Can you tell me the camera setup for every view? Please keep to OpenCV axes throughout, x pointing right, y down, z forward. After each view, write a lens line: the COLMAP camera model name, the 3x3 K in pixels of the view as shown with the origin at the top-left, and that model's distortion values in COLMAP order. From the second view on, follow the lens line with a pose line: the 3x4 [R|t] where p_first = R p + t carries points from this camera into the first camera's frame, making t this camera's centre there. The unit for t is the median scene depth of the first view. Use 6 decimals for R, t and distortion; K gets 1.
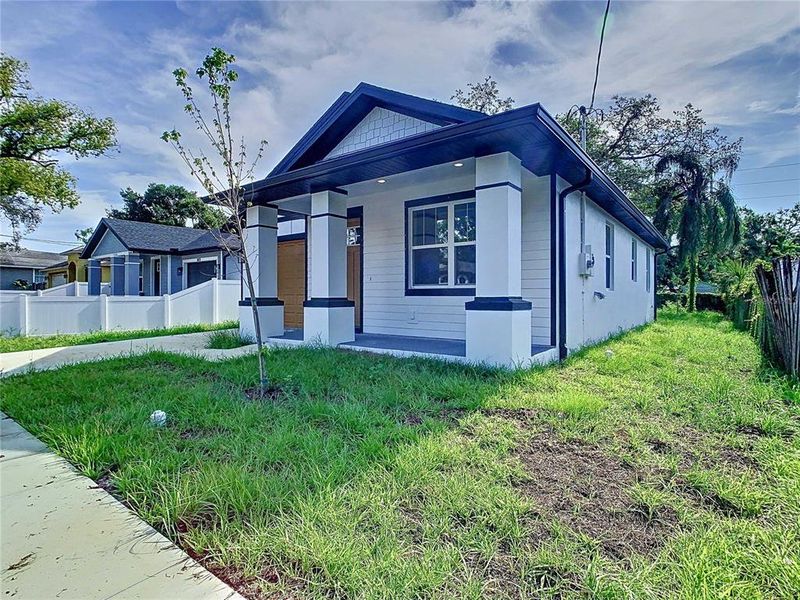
lens RADIAL K [[421.3, 0, 405.7], [0, 421.3, 296.4], [0, 0, 1]] dist [-0.047898, 0.019173]
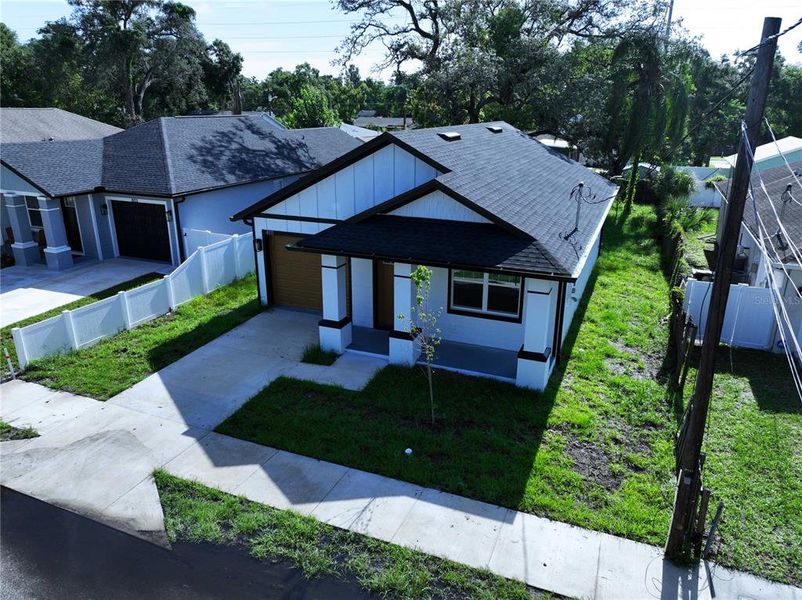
lens RADIAL K [[565.4, 0, 396.4], [0, 565.4, 305.6], [0, 0, 1]] dist [0.002766, 0.013777]
pose [[0.972277, -0.076861, 0.220839, -0.611893], [-0.000622, 0.943580, 0.331144, -0.683868], [-0.233831, -0.322101, 0.917373, -0.702319]]
